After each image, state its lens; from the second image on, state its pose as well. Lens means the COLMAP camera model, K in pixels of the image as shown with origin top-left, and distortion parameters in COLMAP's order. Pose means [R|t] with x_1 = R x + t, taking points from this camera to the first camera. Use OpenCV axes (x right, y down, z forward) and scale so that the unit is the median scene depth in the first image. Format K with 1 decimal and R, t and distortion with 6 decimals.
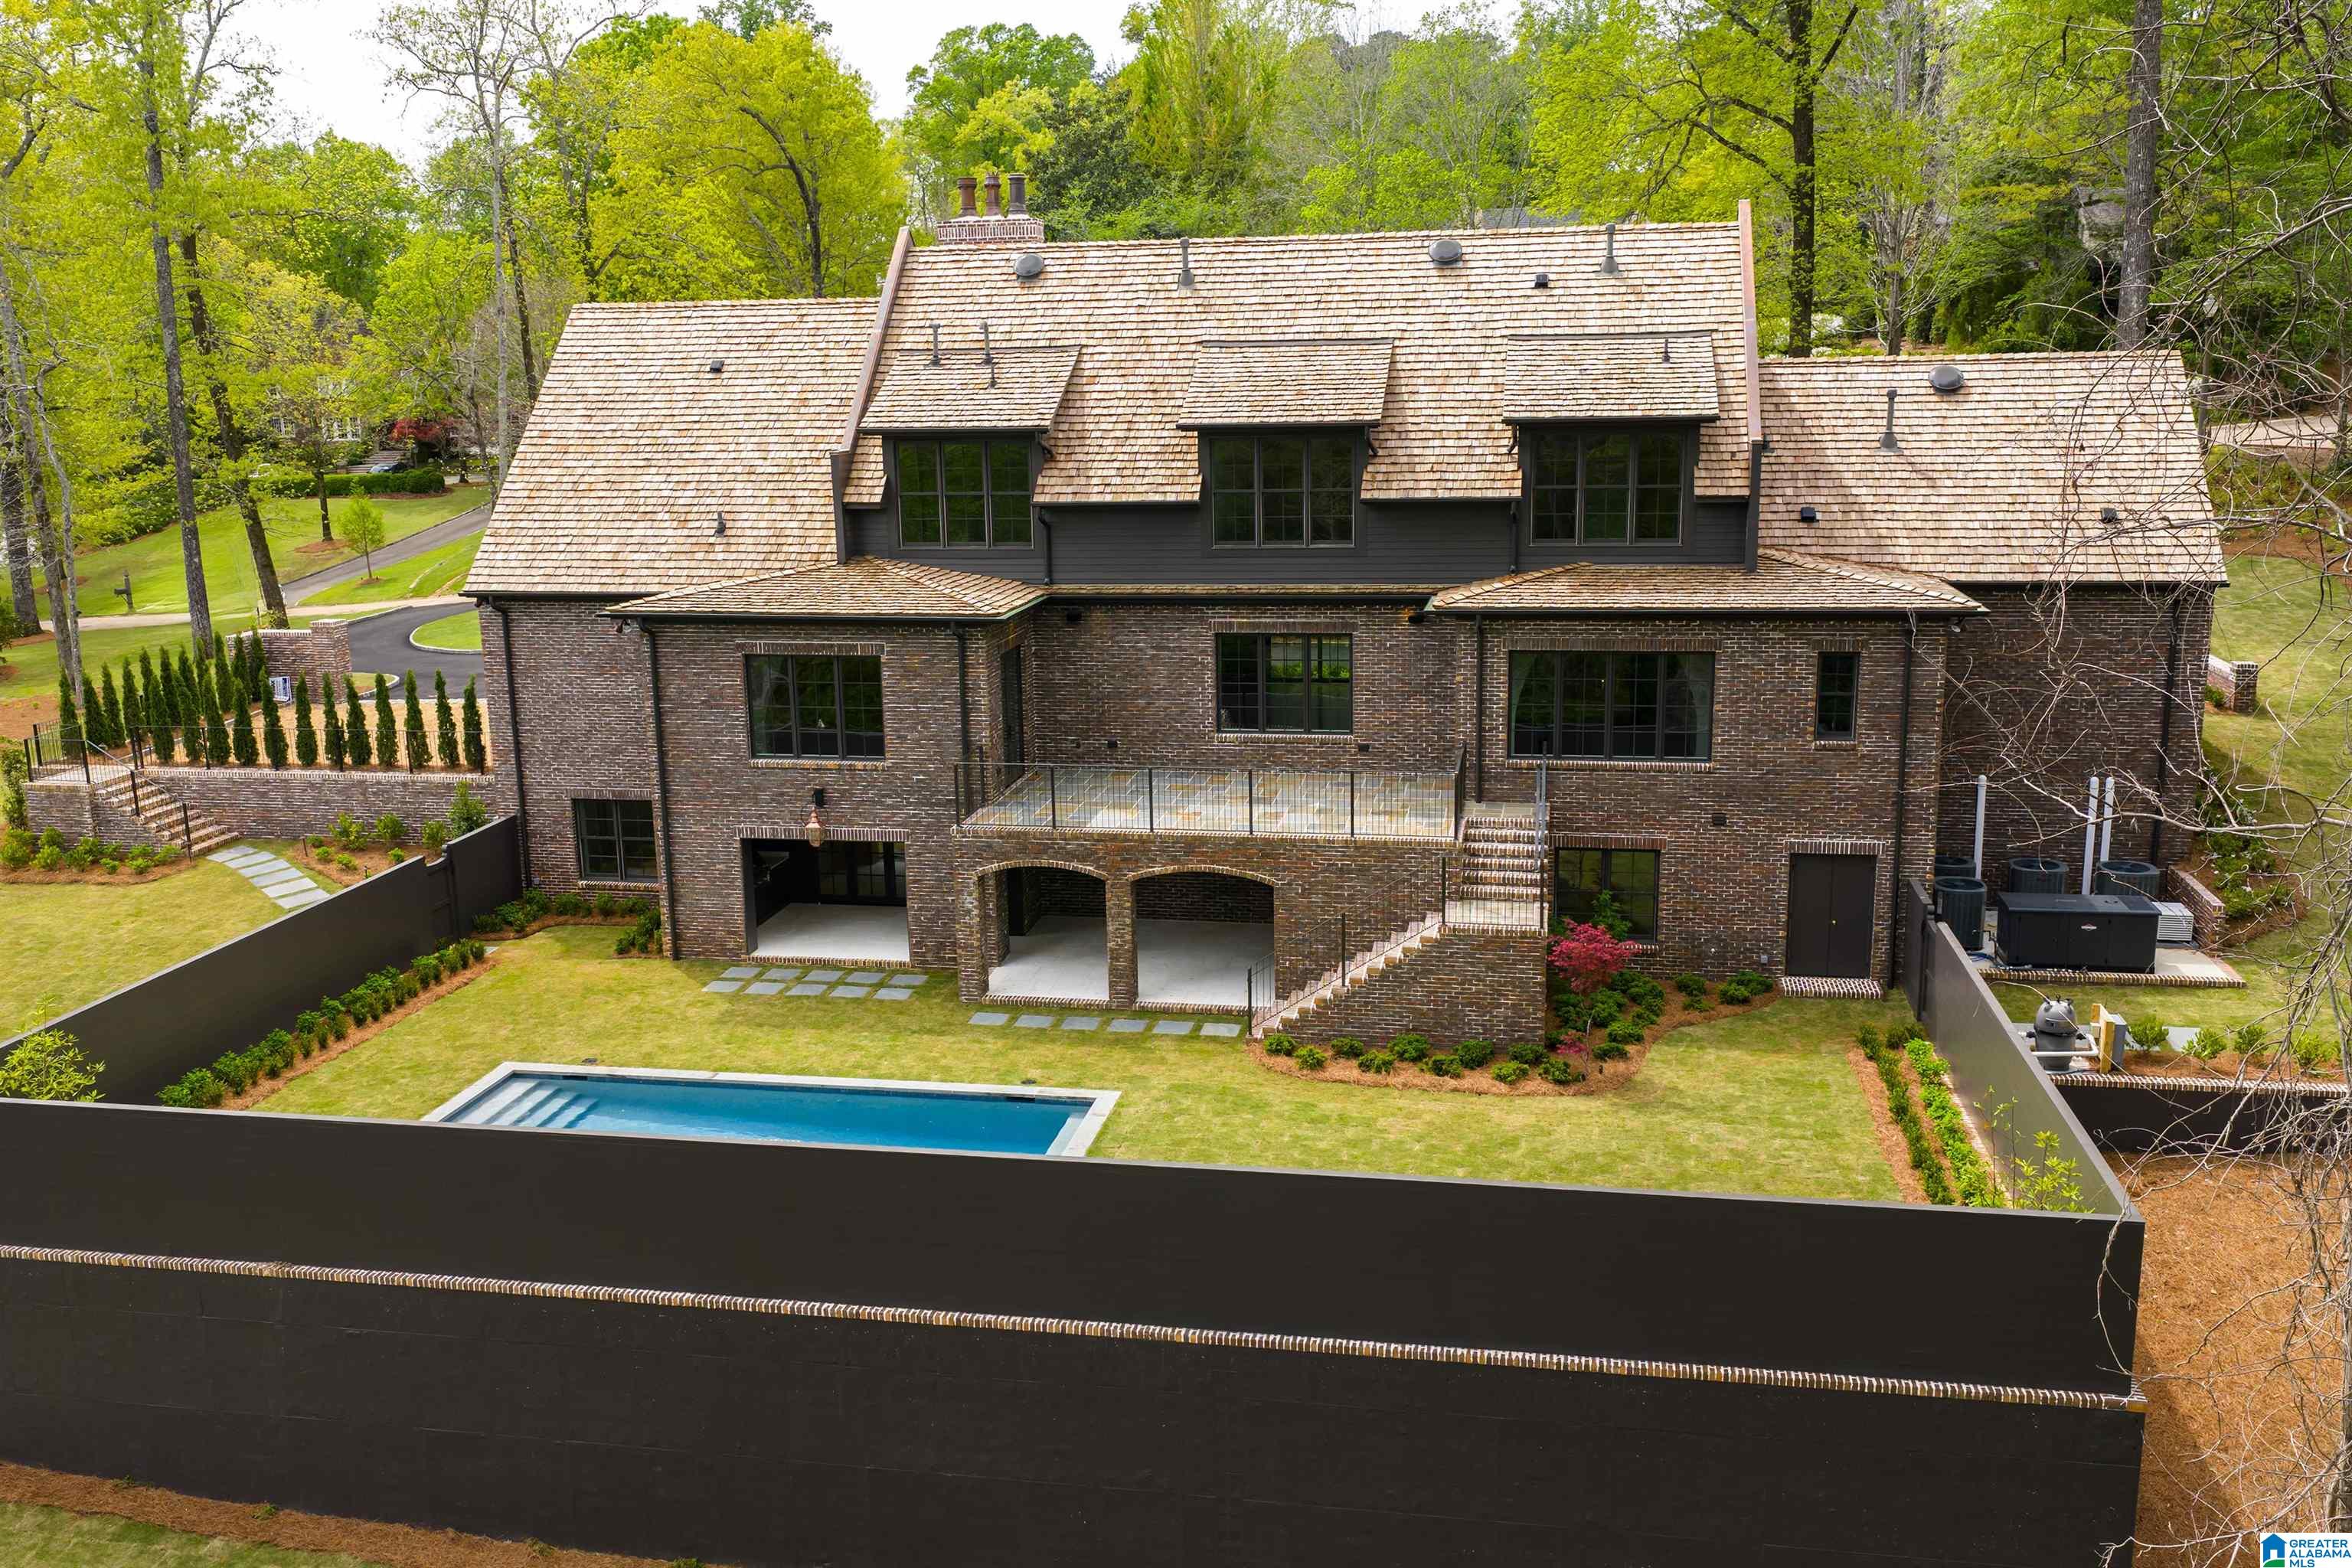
lens RADIAL K [[1954.9, 0, 1175.6], [0, 1954.9, 786.6], [0, 0, 1]] dist [0.007828, -0.013136]
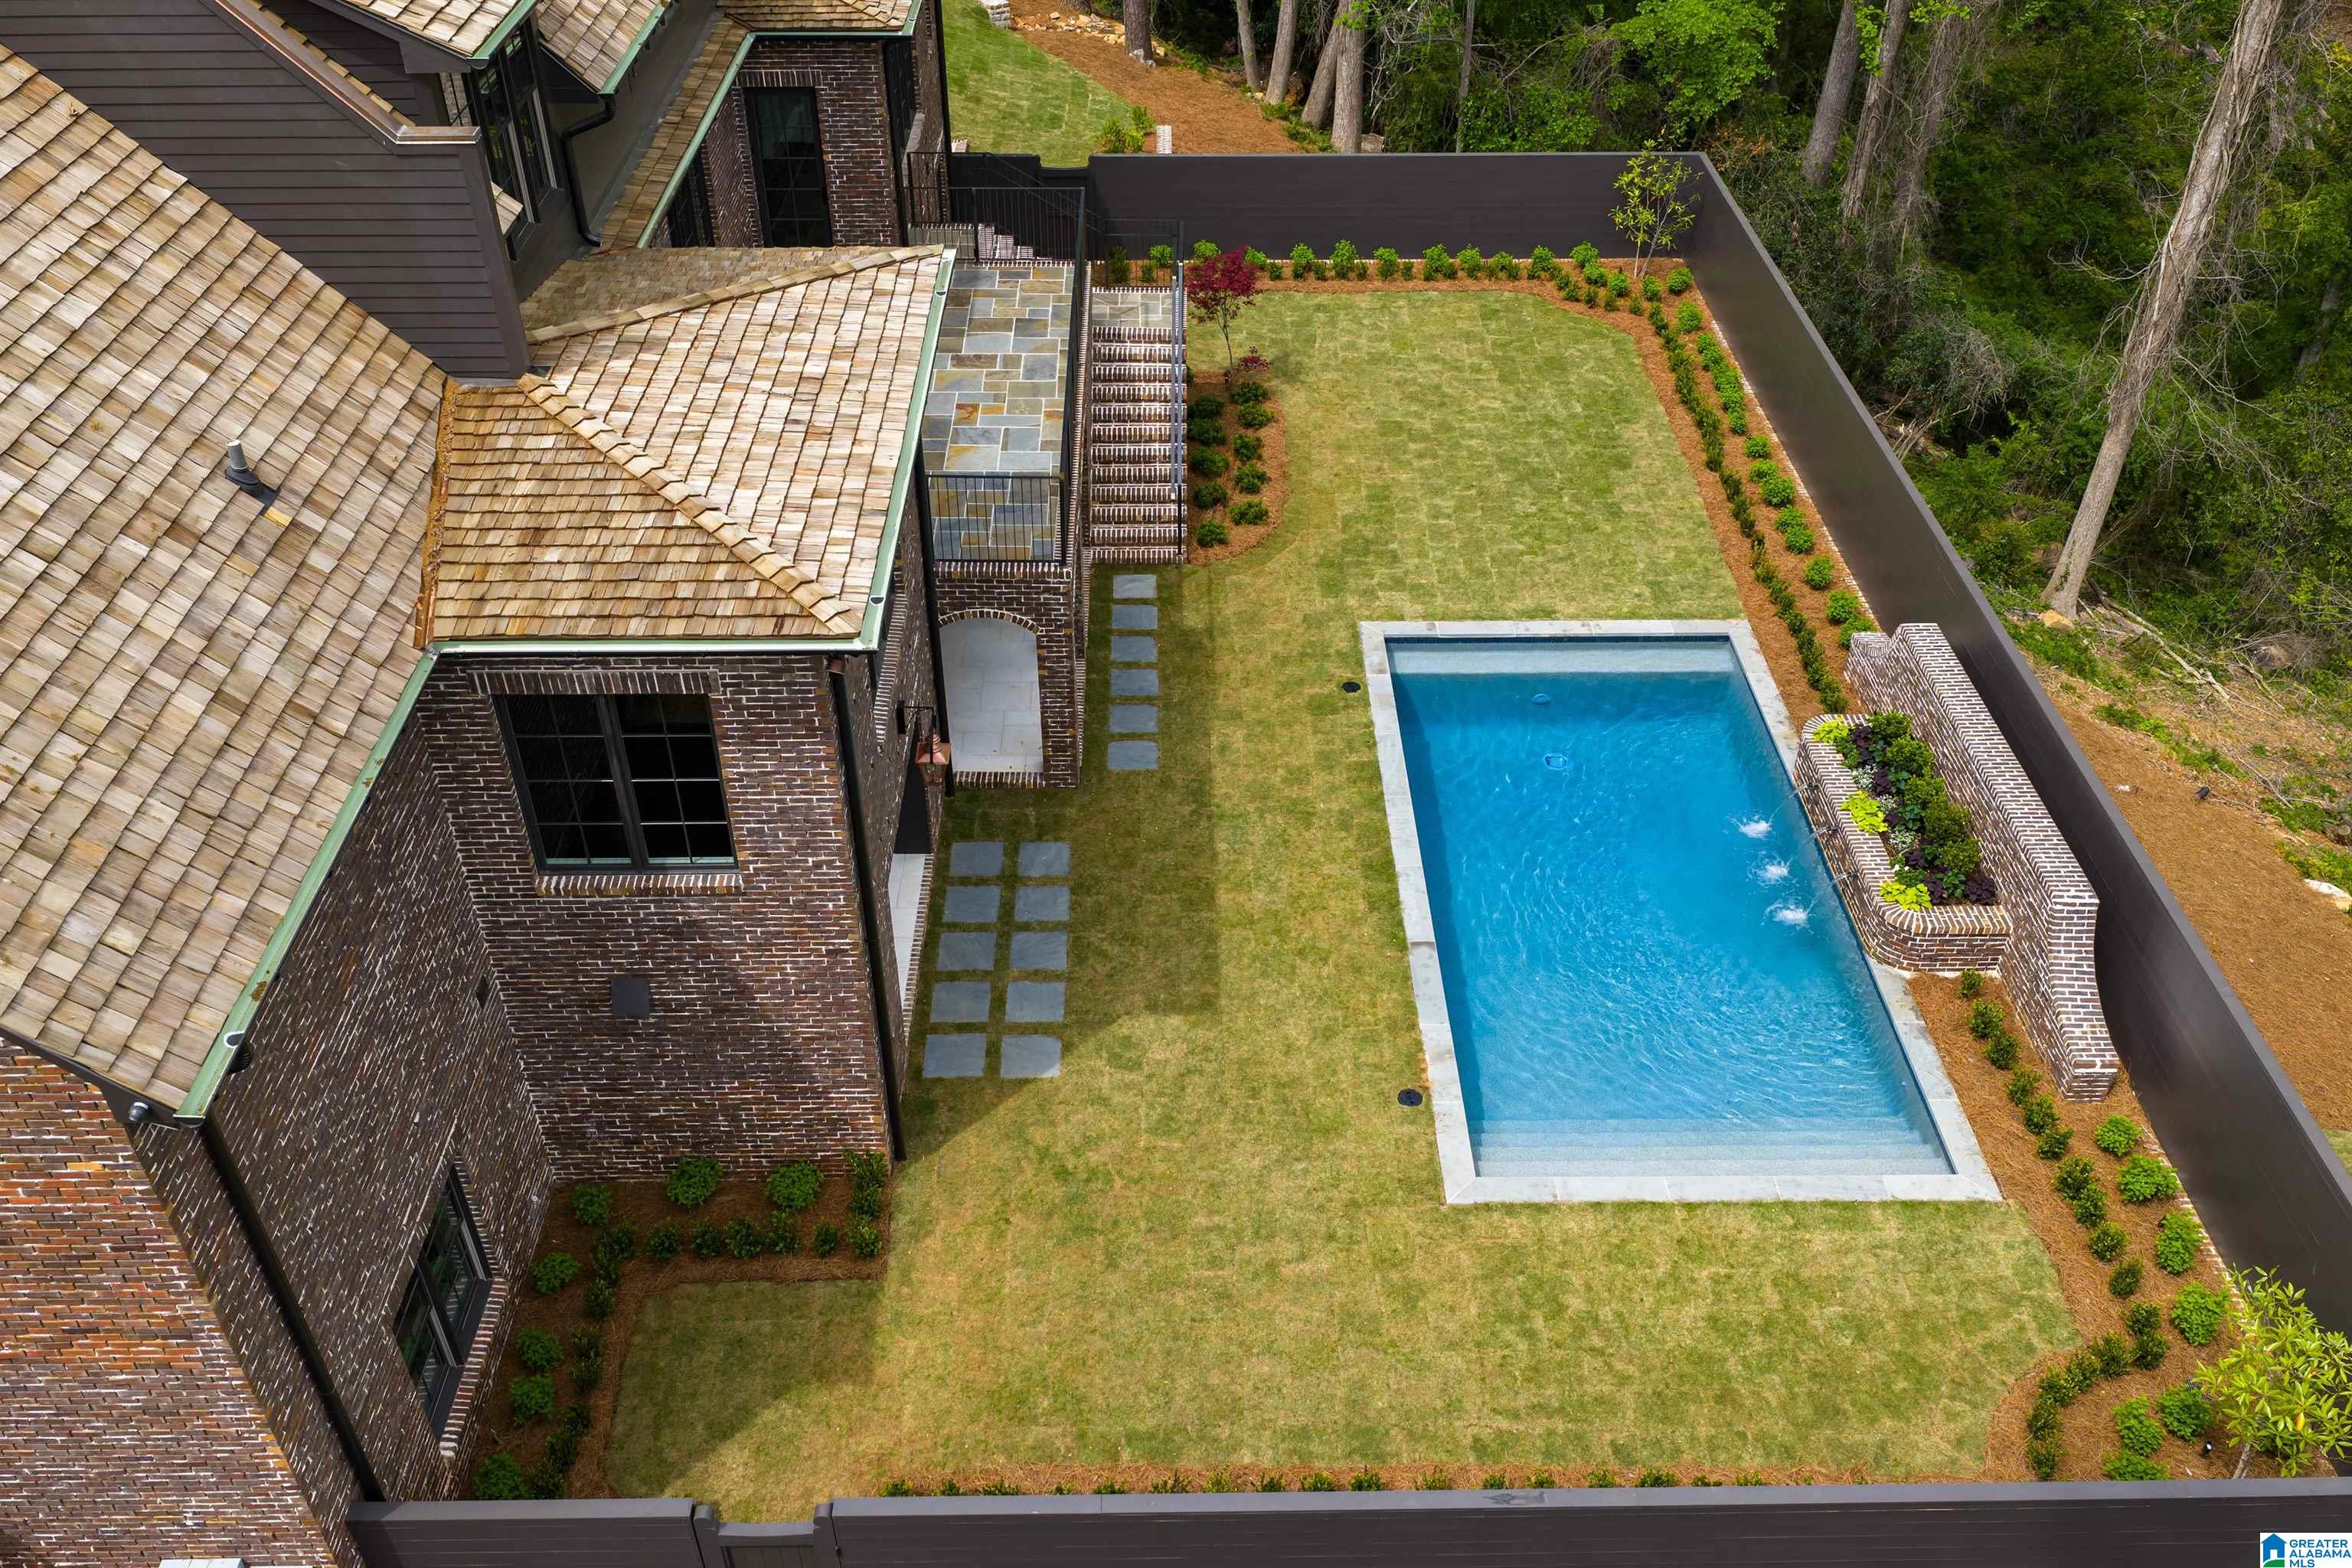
lens RADIAL K [[1954.9, 0, 1179.4], [0, 1954.9, 791.5], [0, 0, 1]] dist [0.007828, -0.013136]
pose [[-0.195380, -0.589781, 0.783572, -0.656722], [0.209885, 0.755314, 0.620846, -0.311957], [-0.958006, 0.285760, -0.023787, 0.963306]]
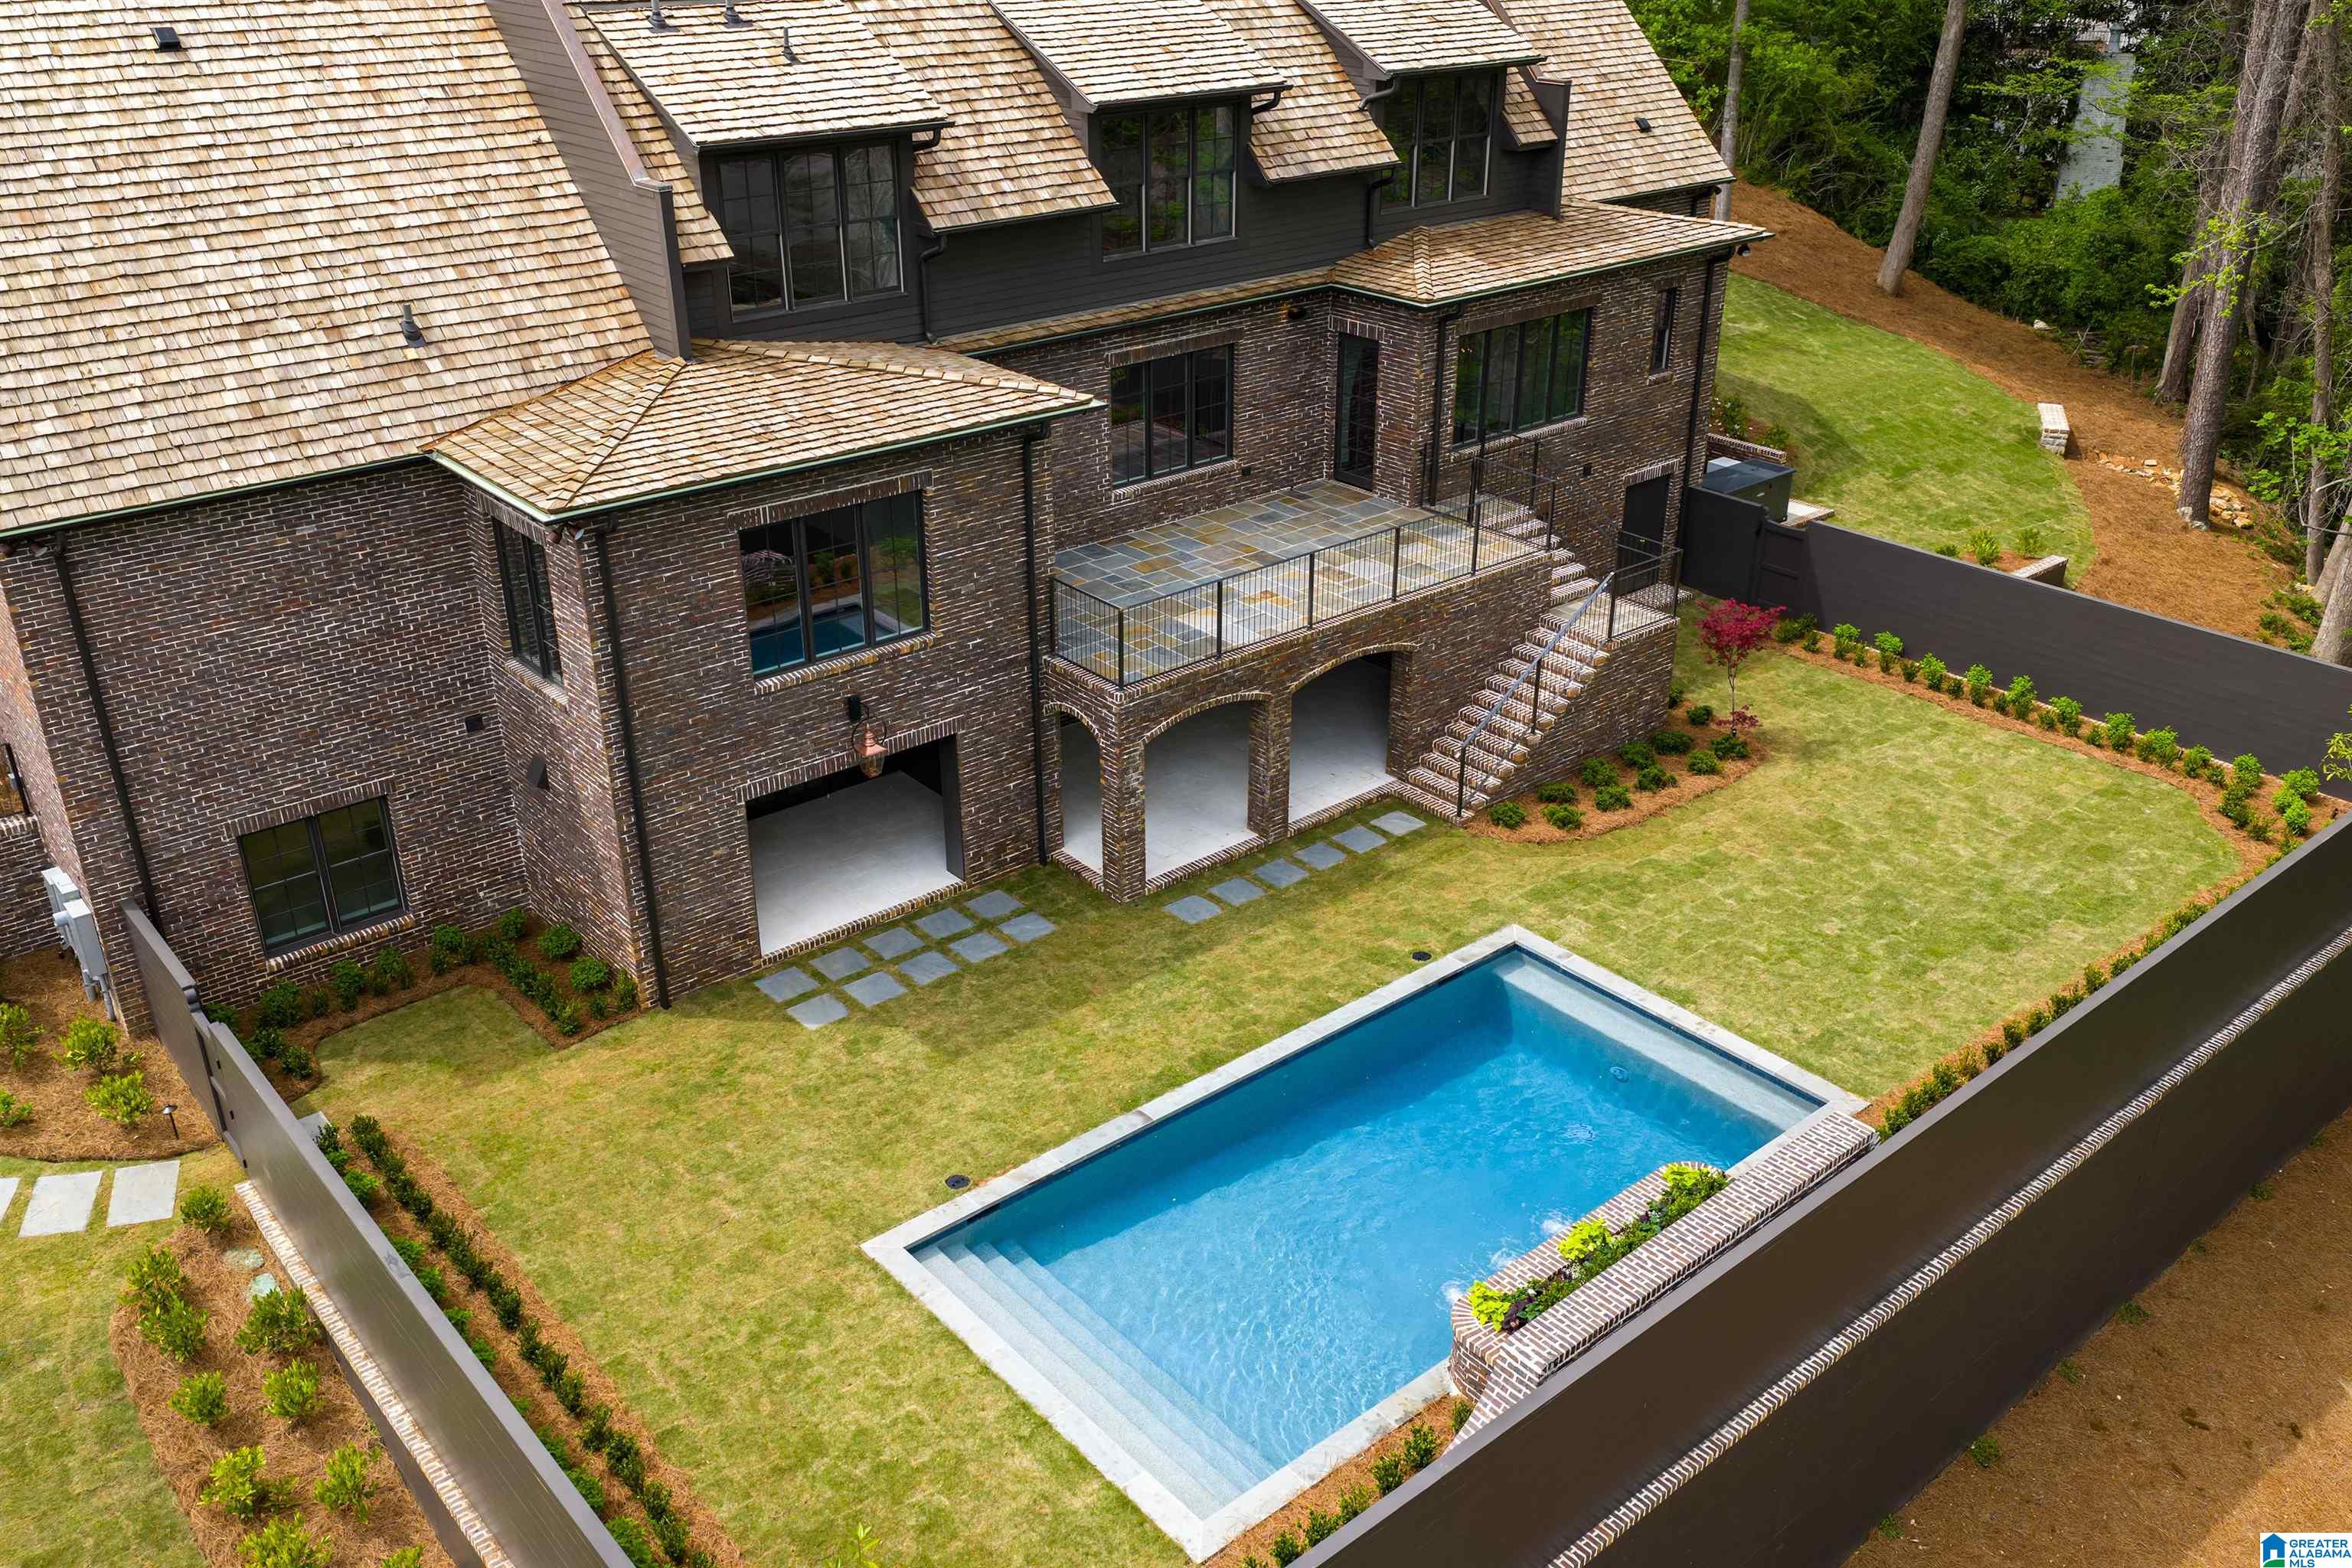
lens RADIAL K [[1954.9, 0, 1167.7], [0, 1954.9, 772.1], [0, 0, 1]] dist [0.007828, -0.013136]
pose [[0.633941, -0.319038, 0.704509, -0.620354], [0.152704, 0.944649, 0.290377, -0.160819], [-0.758156, -0.076500, 0.647570, 0.474539]]
